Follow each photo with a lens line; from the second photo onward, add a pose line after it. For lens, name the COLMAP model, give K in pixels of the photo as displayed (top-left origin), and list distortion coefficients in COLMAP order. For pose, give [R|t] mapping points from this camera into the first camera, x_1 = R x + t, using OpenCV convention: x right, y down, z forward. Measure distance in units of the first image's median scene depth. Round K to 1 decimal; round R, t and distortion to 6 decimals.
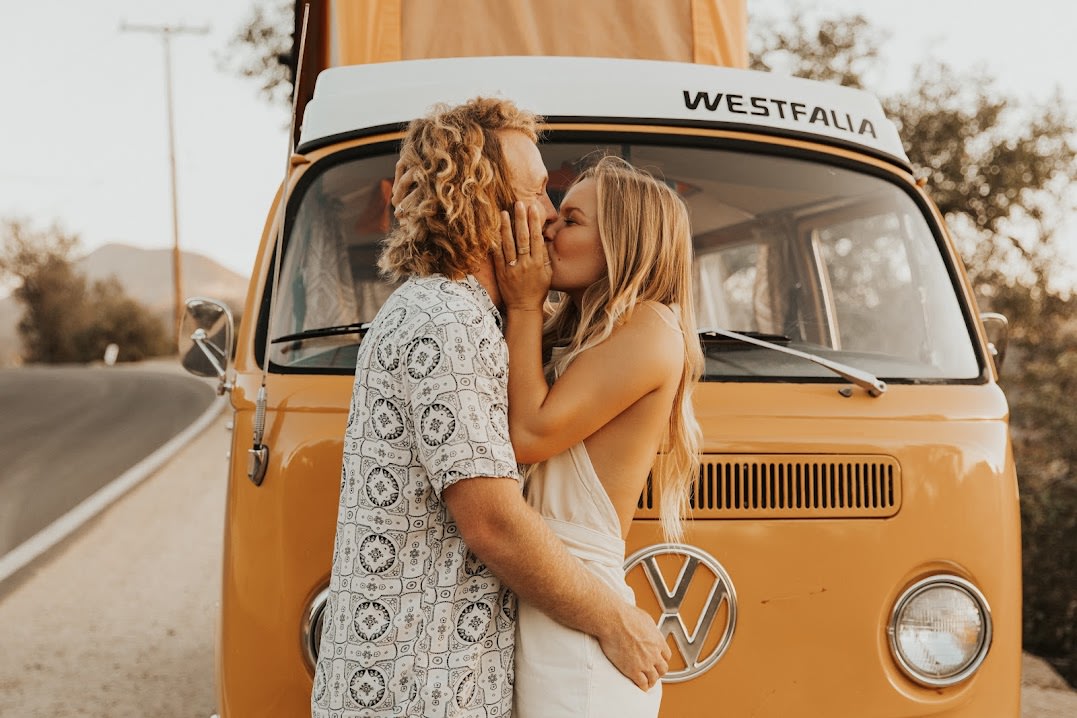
lens RADIAL K [[1573.1, 0, 538.5], [0, 1573.1, 359.0], [0, 0, 1]] dist [-0.000675, -0.013709]
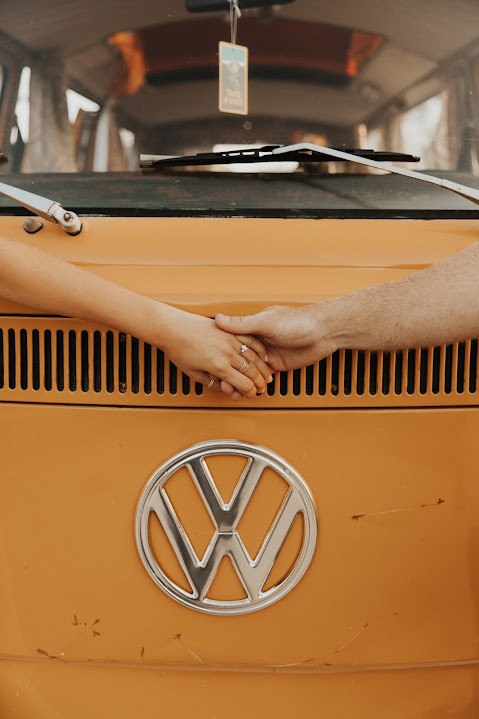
lens RADIAL K [[756.5, 0, 239.5], [0, 756.5, 359.5], [0, 0, 1]] dist [0.005309, -0.004018]
pose [[0.985827, 0.023912, -0.166054, 0.084741], [0.009753, 0.979948, 0.199014, 0.005067], [0.167483, -0.197813, 0.965826, 0.379780]]
